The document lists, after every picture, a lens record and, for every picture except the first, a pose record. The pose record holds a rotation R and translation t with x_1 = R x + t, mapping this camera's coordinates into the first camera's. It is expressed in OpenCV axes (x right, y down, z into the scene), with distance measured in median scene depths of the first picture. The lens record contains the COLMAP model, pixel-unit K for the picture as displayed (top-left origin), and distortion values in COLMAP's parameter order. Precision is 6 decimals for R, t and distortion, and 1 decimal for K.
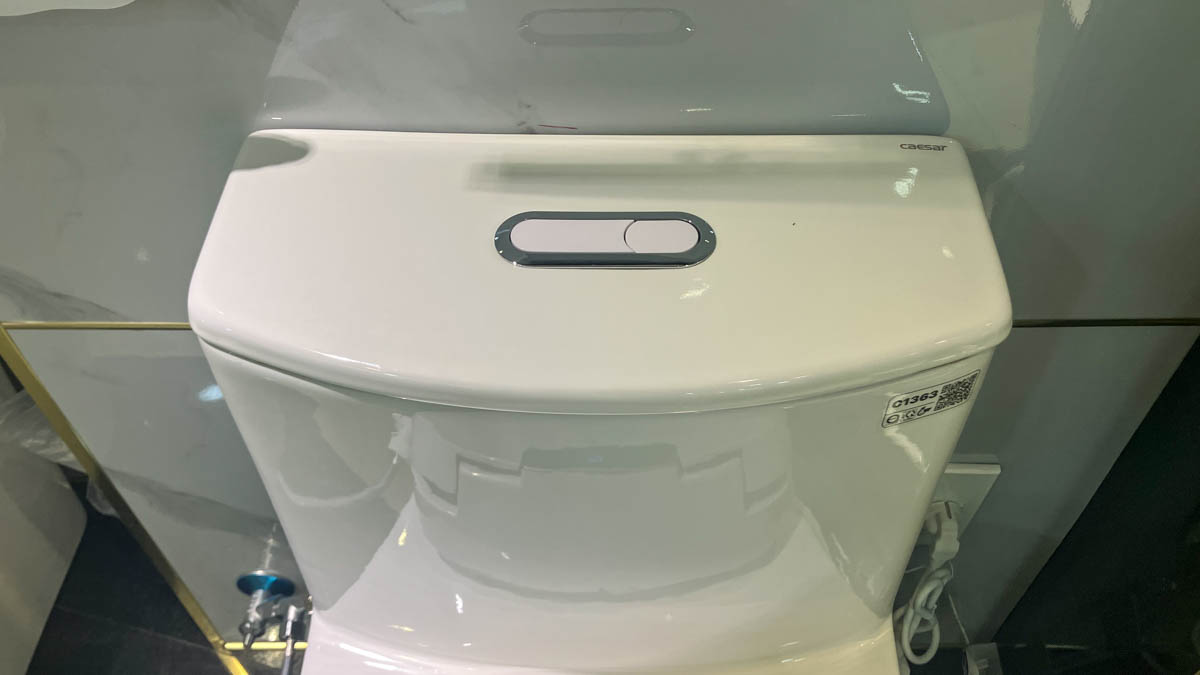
lens RADIAL K [[1011.8, 0, 605.9], [0, 1011.8, 342.2], [0, 0, 1]] dist [0.008356, 0.004347]
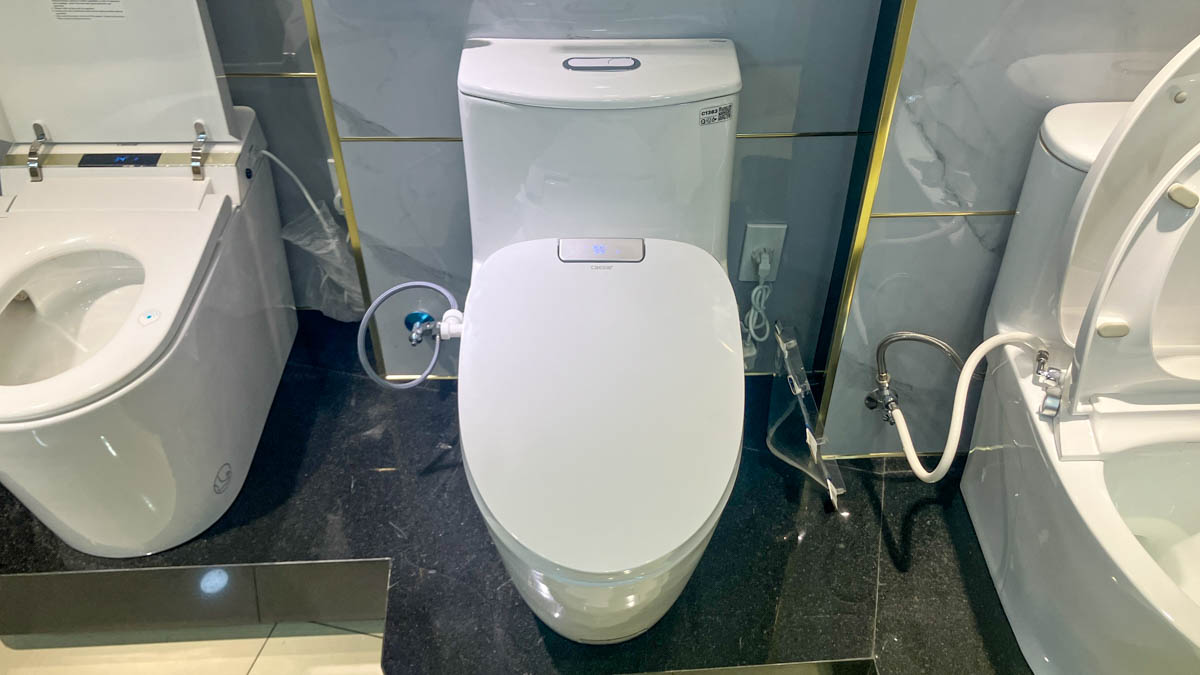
lens RADIAL K [[987.1, 0, 601.5], [0, 987.1, 343.2], [0, 0, 1]] dist [0.003514, -0.000165]
pose [[0.999657, -0.013704, 0.022315, -0.066793], [0.016290, 0.992620, -0.120165, 0.915892], [-0.020504, 0.120487, 0.992503, -1.505352]]
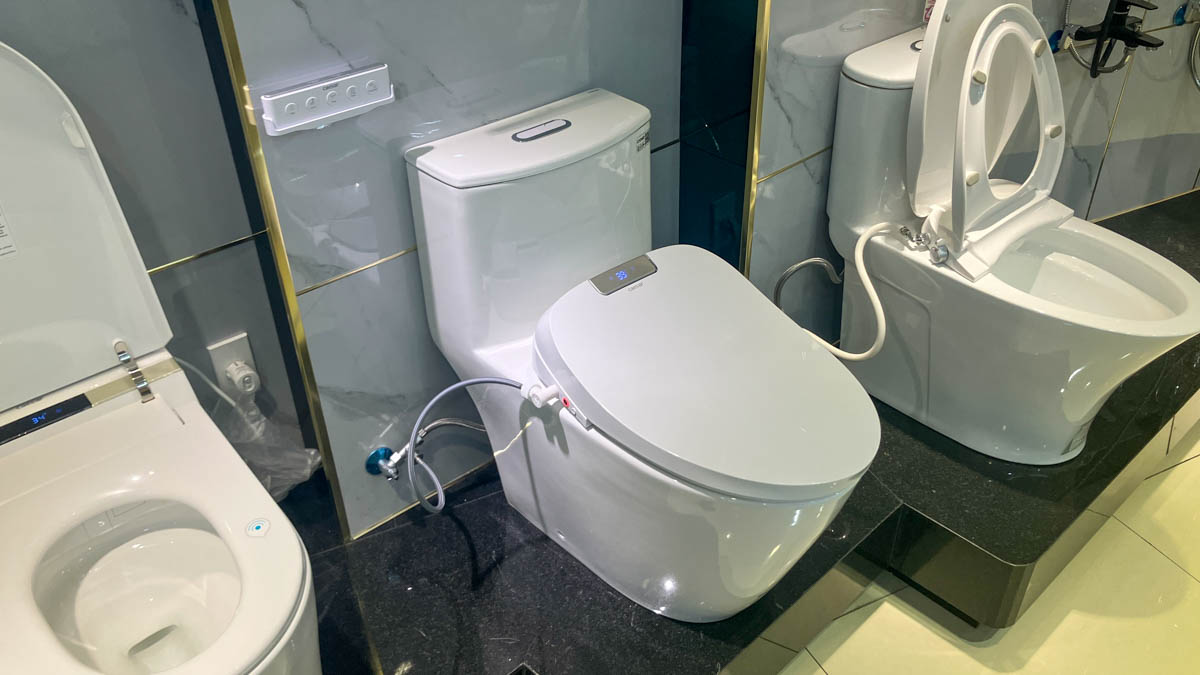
lens RADIAL K [[1011.8, 0, 605.9], [0, 1011.8, 342.2], [0, 0, 1]] dist [0.008356, 0.004347]
pose [[0.748654, -0.393095, 0.533847, -1.648770], [0.511782, 0.854548, -0.088469, 0.775697], [-0.421421, 0.339446, 0.840940, -1.402163]]
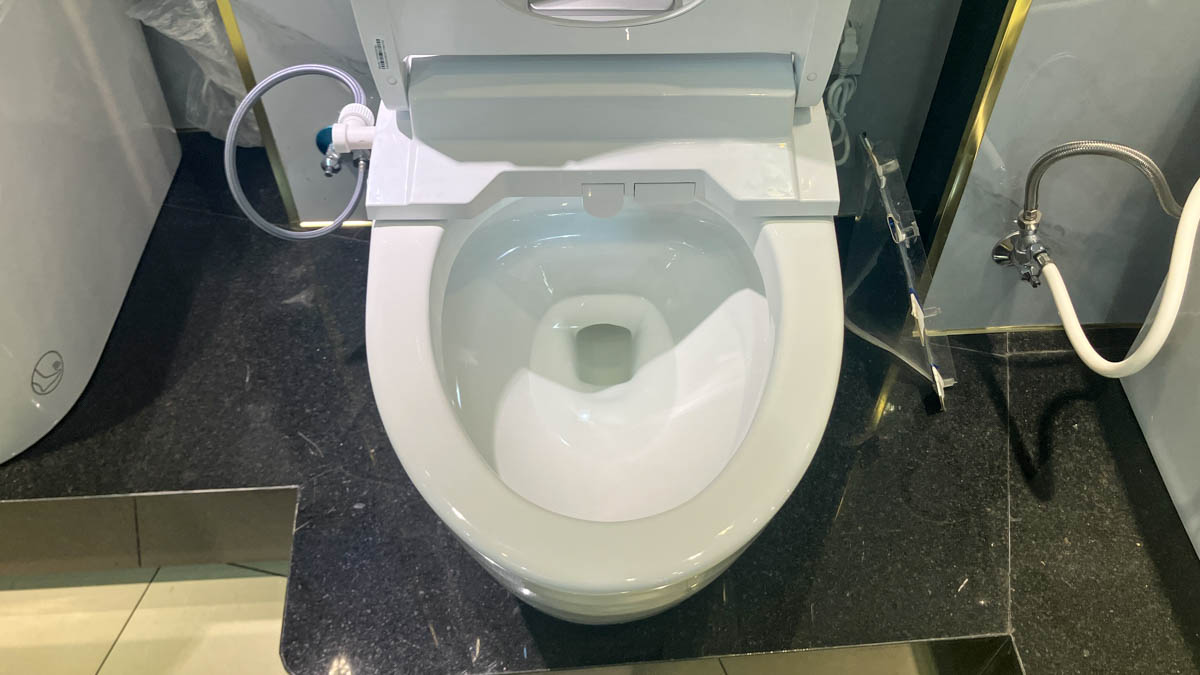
lens RADIAL K [[987.1, 0, 601.5], [0, 987.1, 343.2], [0, 0, 1]] dist [0.003514, -0.000165]
pose [[0.999514, -0.024045, 0.019862, -0.051305], [0.023538, 0.999401, 0.025375, 0.858687], [-0.020460, -0.024896, 0.999481, -0.521555]]
